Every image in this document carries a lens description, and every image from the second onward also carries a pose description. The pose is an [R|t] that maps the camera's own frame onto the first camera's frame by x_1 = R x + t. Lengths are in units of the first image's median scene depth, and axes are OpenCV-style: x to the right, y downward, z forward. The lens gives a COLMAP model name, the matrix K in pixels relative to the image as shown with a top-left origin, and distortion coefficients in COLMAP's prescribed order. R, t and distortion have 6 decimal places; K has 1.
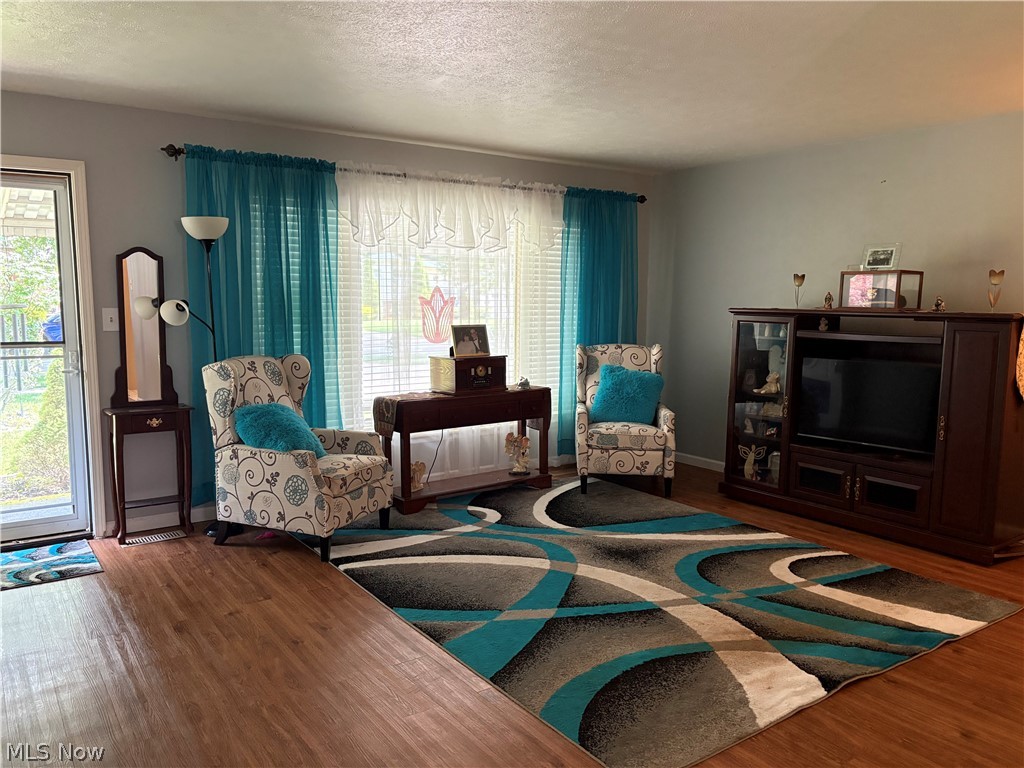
lens RADIAL K [[768.8, 0, 519.0], [0, 768.8, 380.5], [0, 0, 1]] dist [0.054485, -0.063652]
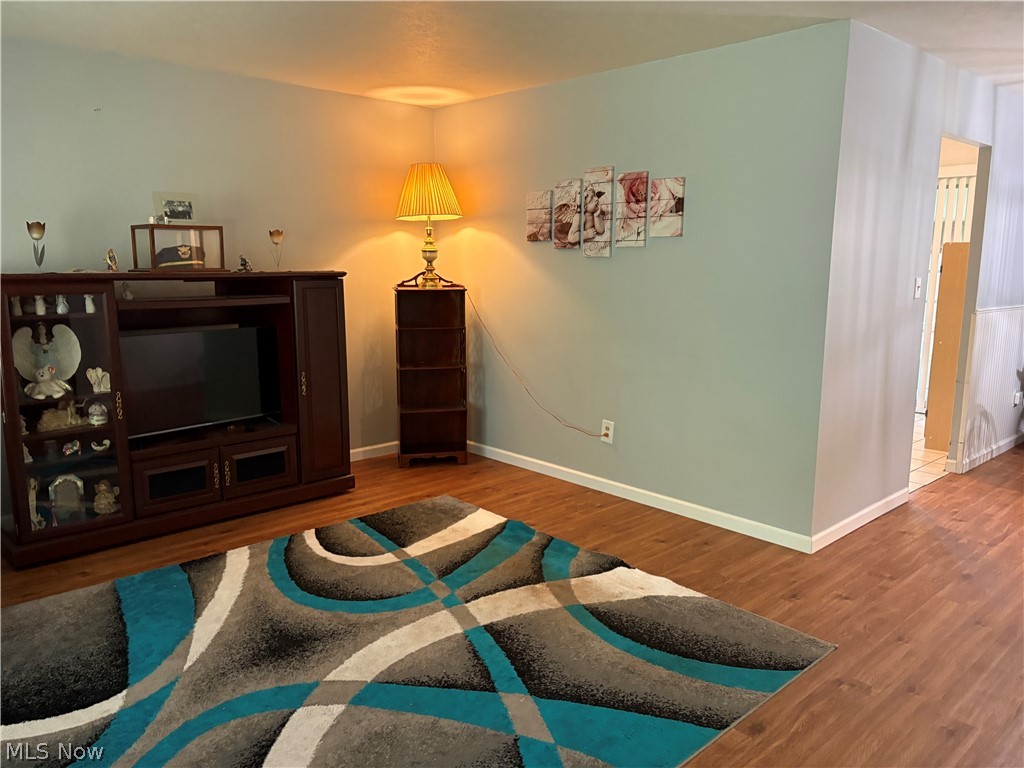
lens RADIAL K [[762.7, 0, 512.0], [0, 762.7, 384.0], [0, 0, 1]] dist [0.024918, -0.003409]
pose [[-0.129102, -0.171514, 0.976686, -0.395923], [0.099545, 0.977712, 0.184852, -0.080158], [-0.986622, 0.121089, -0.109151, 0.670920]]
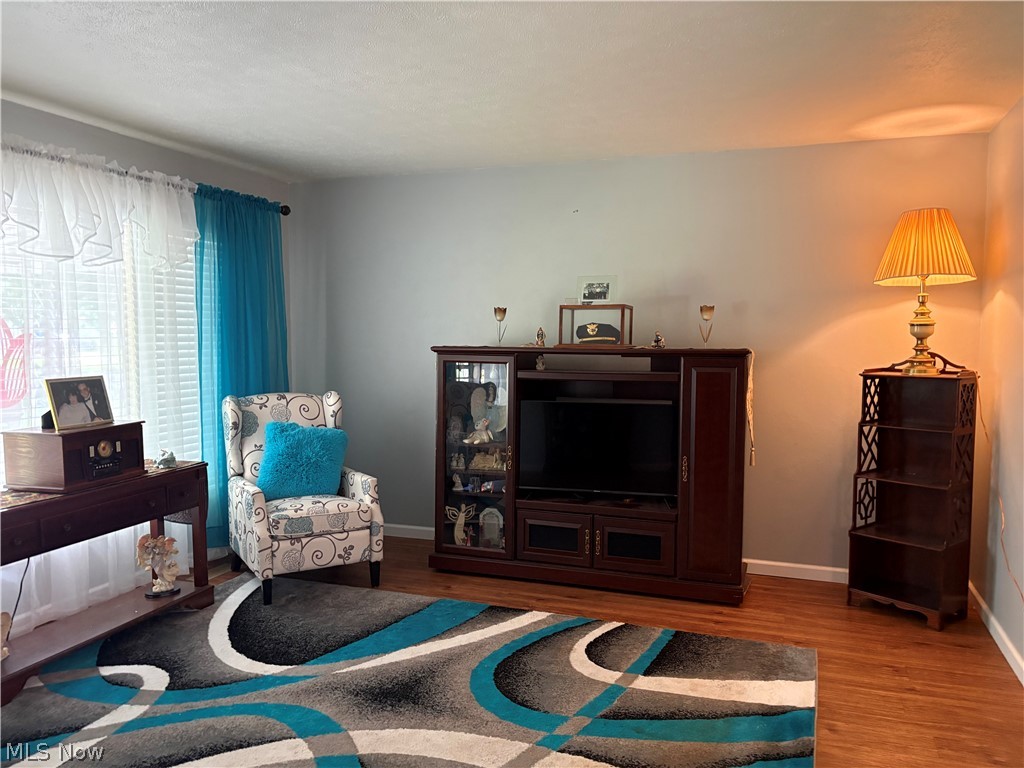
lens RADIAL K [[768.8, 0, 519.0], [0, 768.8, 380.5], [0, 0, 1]] dist [0.054485, -0.063652]
pose [[0.819728, -0.040498, 0.571319, -0.131505], [0.064309, 0.997697, -0.021547, -0.032329], [-0.569131, 0.054404, 0.820445, 0.263419]]
